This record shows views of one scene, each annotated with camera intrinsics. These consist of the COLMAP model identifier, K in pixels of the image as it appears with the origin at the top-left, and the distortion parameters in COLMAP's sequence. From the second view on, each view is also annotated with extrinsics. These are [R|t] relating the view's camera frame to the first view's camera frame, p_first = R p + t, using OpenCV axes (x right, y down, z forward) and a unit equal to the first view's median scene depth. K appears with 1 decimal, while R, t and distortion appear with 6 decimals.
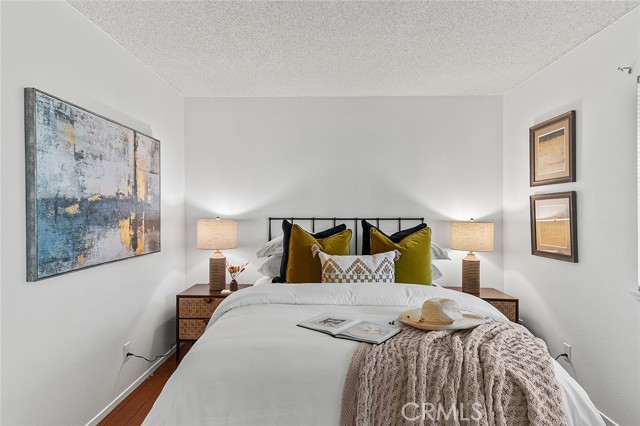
lens RADIAL K [[345.2, 0, 320.0], [0, 345.2, 213.0], [0, 0, 1]] dist [0.014211, -0.000428]
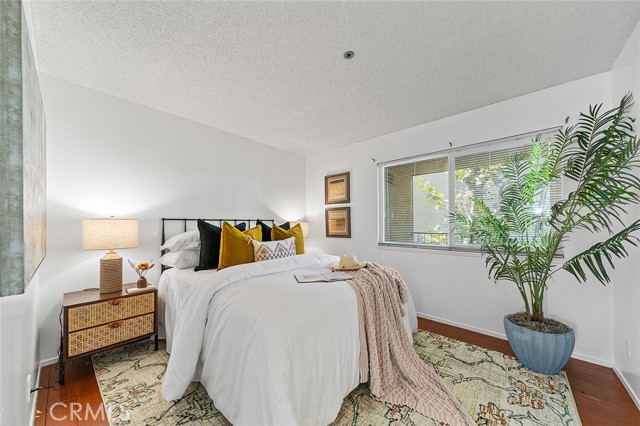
lens RADIAL K [[225.4, 0, 316.7], [0, 225.4, 216.0], [0, 0, 1]] dist [0.001435, -0.000155]
pose [[0.644750, 0.021032, 0.764104, -0.519438], [0.002655, 0.999554, -0.029753, 0.039738], [-0.764389, 0.021212, 0.644406, 0.195367]]
